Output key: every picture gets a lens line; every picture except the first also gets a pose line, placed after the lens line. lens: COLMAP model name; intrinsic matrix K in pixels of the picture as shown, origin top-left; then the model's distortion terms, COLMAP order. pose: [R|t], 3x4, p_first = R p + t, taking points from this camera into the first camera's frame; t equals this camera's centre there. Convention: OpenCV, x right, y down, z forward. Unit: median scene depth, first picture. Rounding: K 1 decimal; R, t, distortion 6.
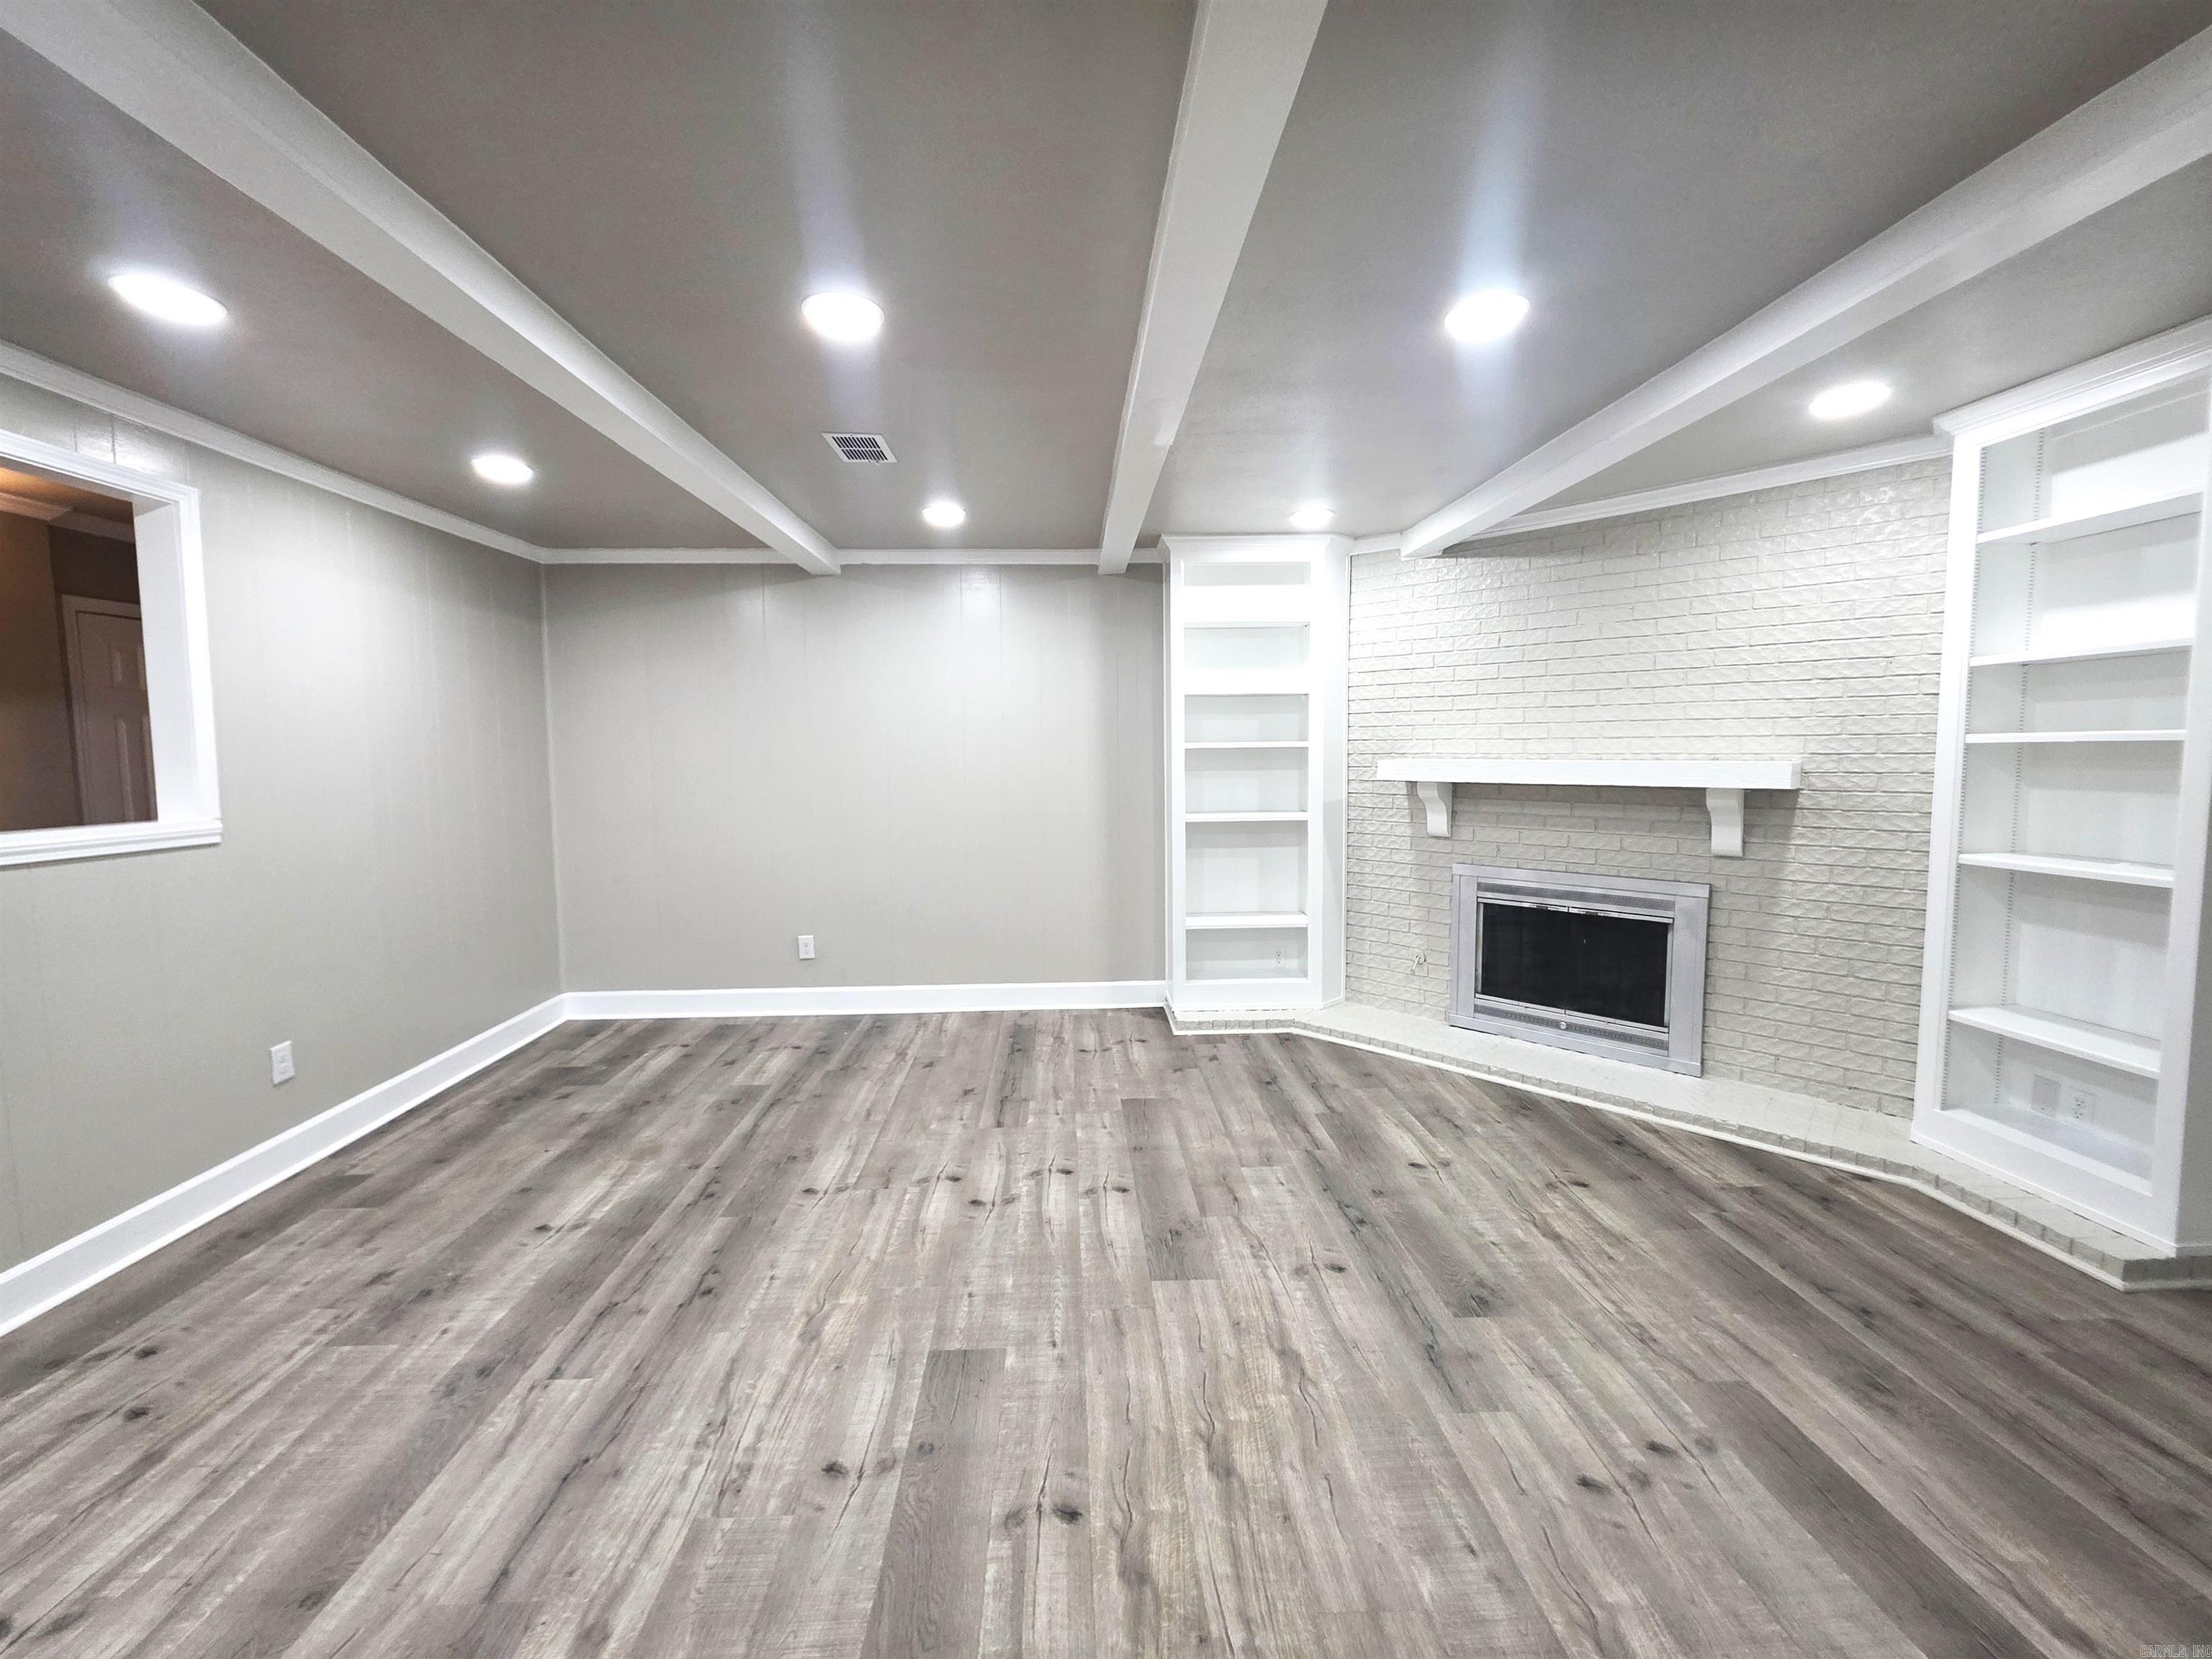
lens RADIAL K [[887.4, 0, 1090.1], [0, 887.4, 812.7], [0, 0, 1]] dist [0.005128, -0.001883]
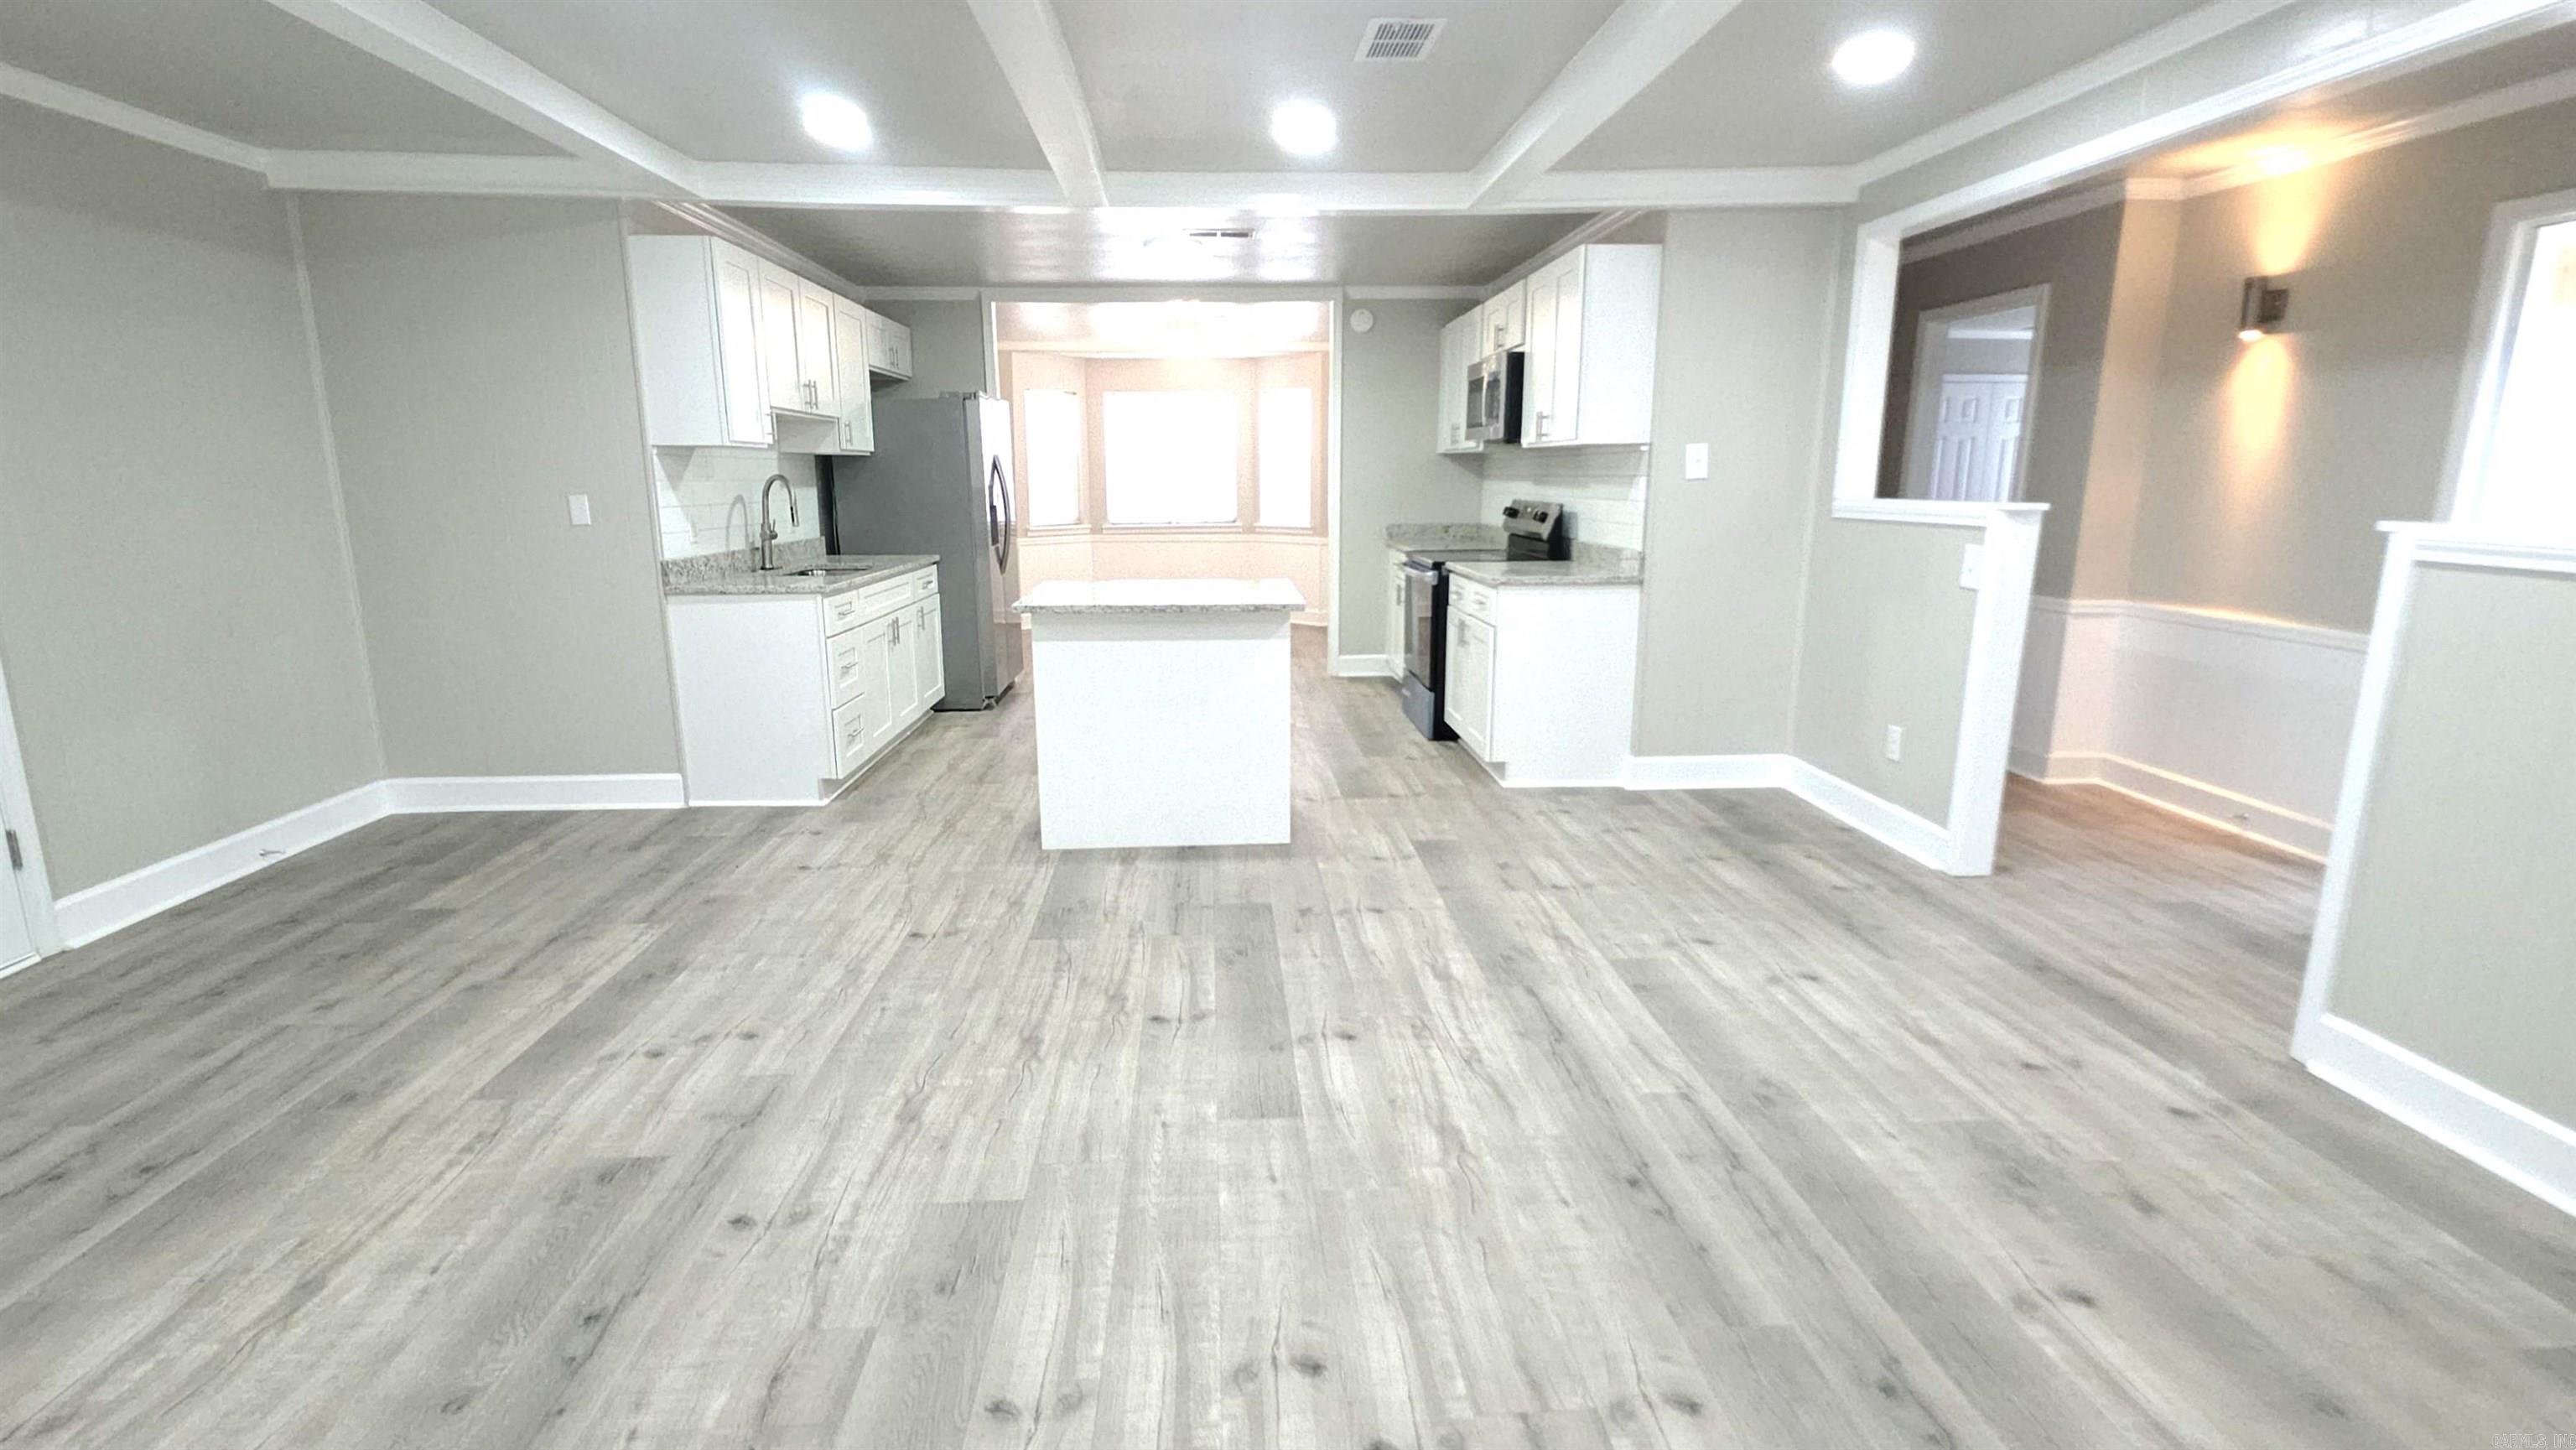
lens RADIAL K [[1132.7, 0, 1269.1], [0, 1132.7, 706.9], [0, 0, 1]] dist [0.006760, -0.000632]
pose [[-0.999635, 0.019889, -0.018304, -0.082977], [0.014114, 0.961612, 0.274048, -0.068907], [0.023052, 0.273690, -0.961542, 1.233068]]
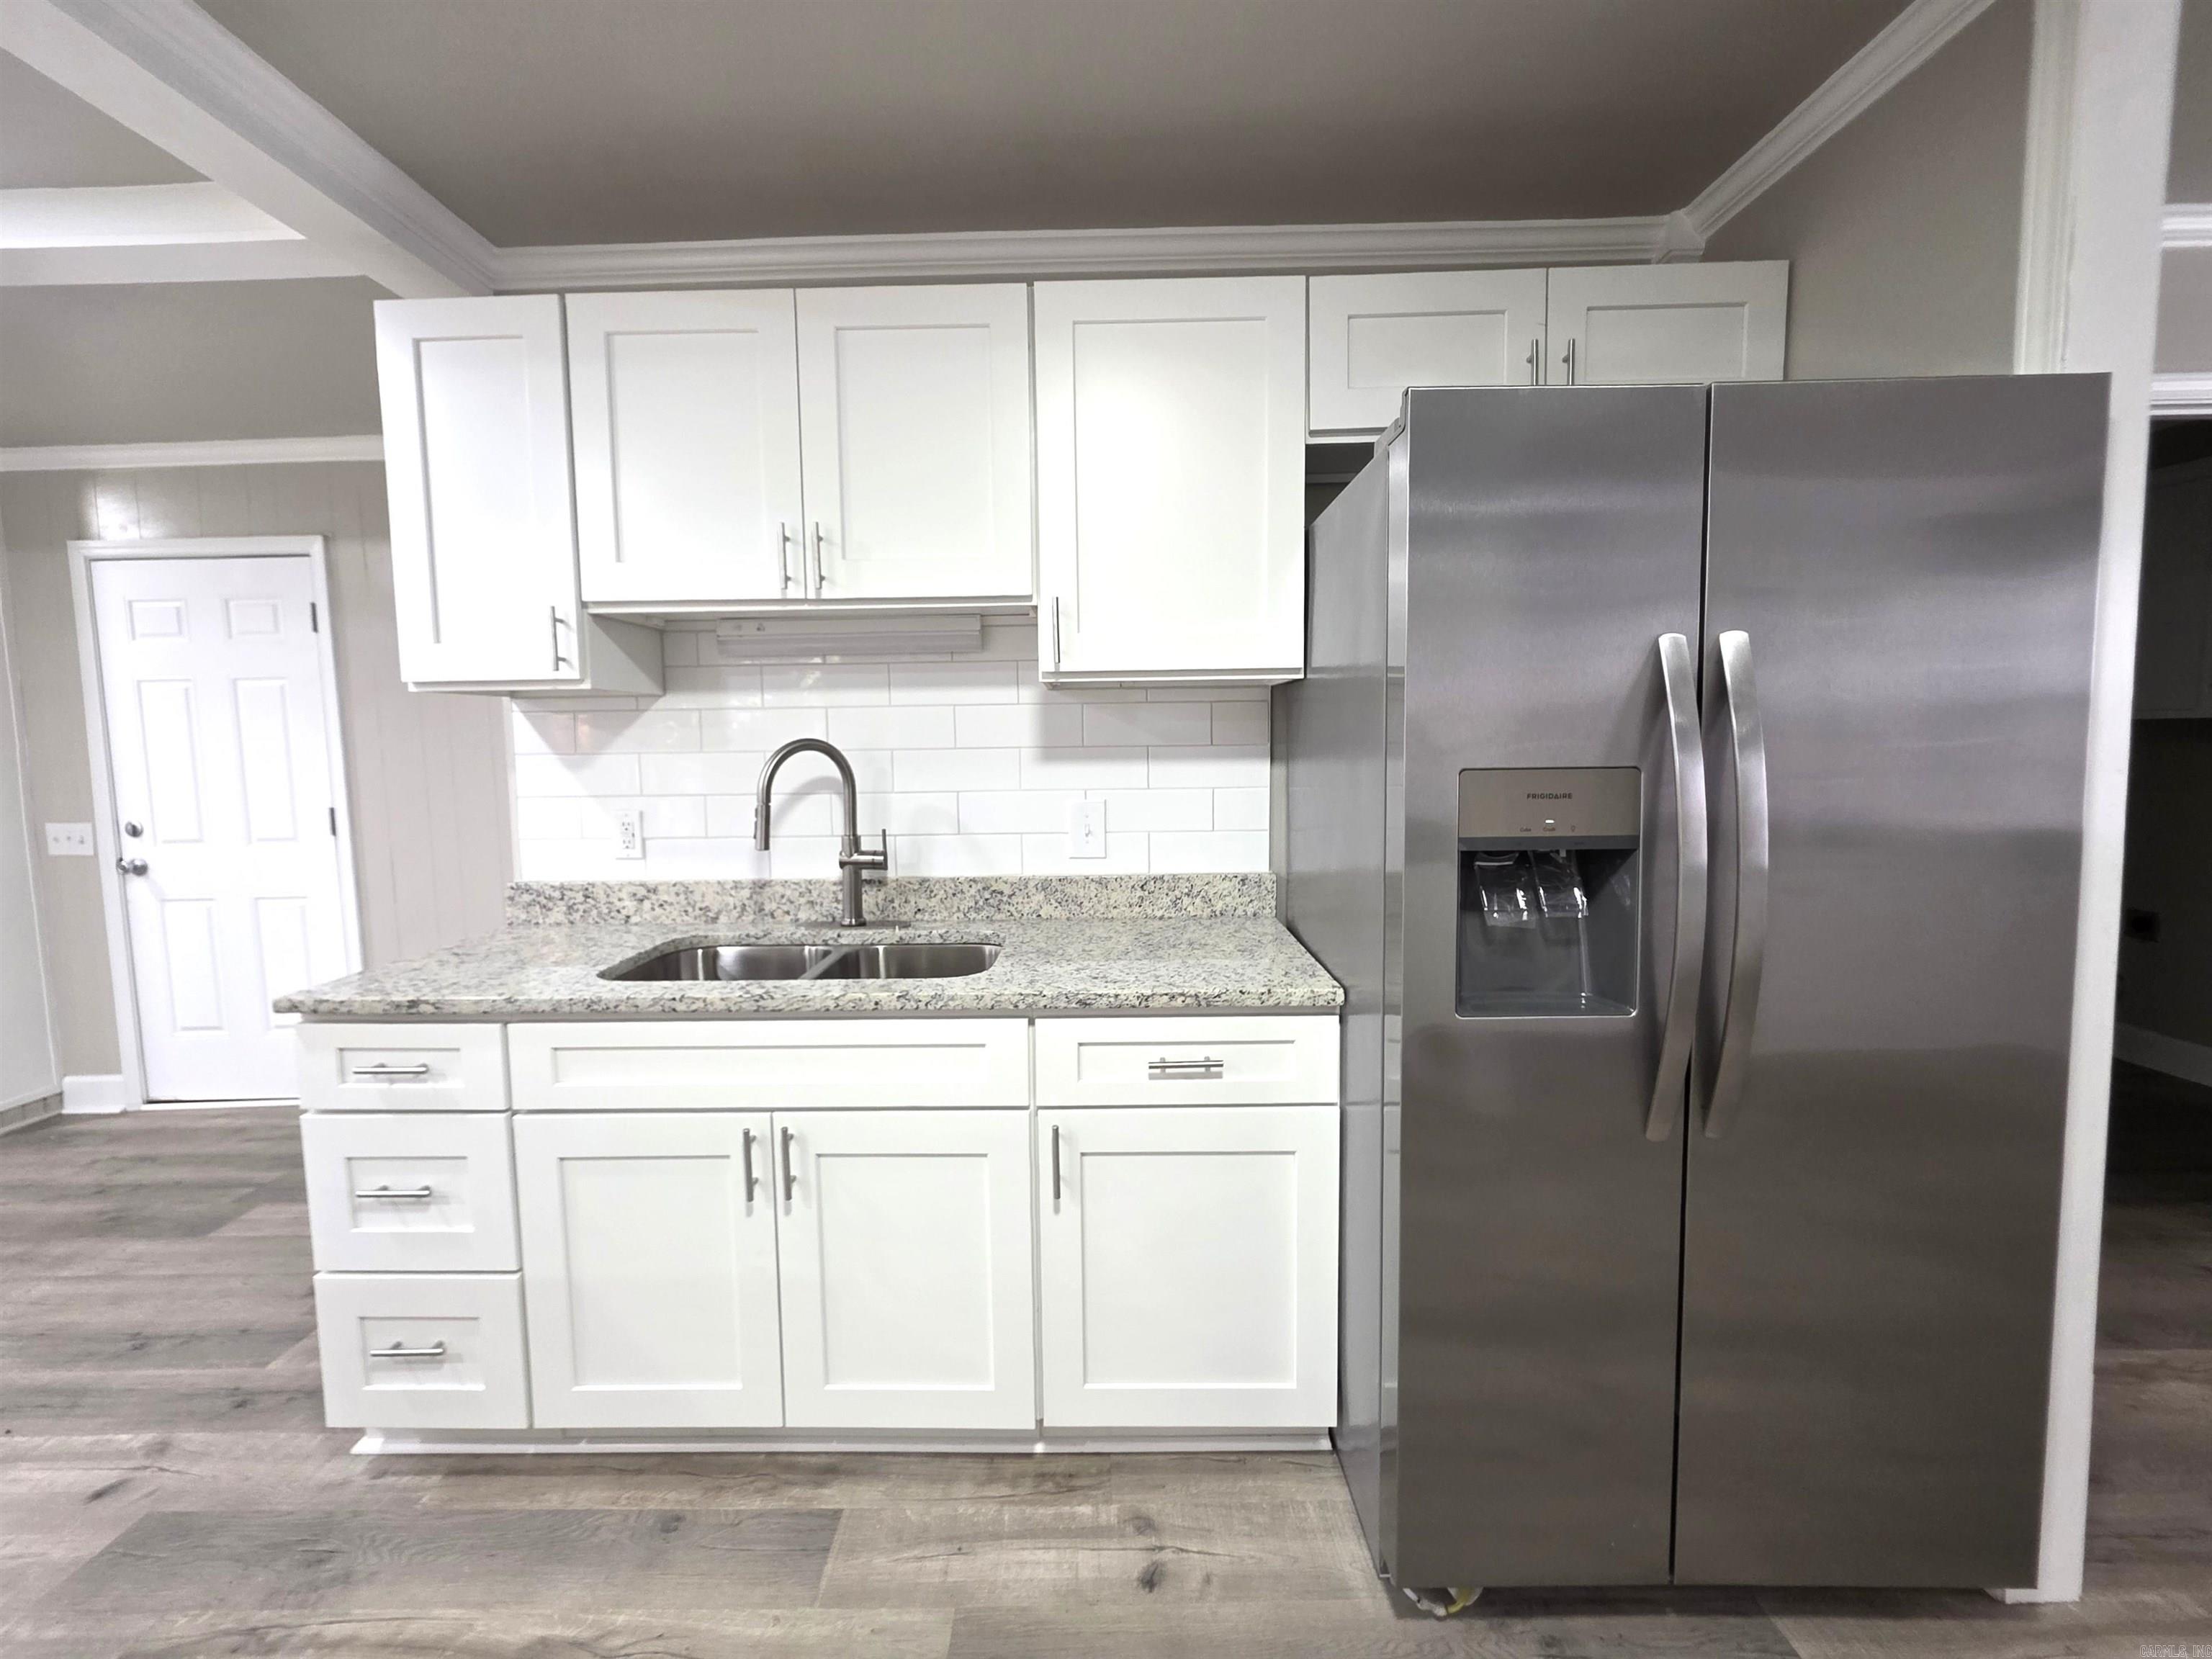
lens RADIAL K [[908.4, 0, 1092.7], [0, 908.4, 809.8], [0, 0, 1]] dist [0.000840, -0.000500]
pose [[0.044436, -0.065865, 0.996839, -0.030637], [0.091175, 0.993927, 0.061608, 0.066127], [-0.994843, 0.088149, 0.050172, -0.548432]]
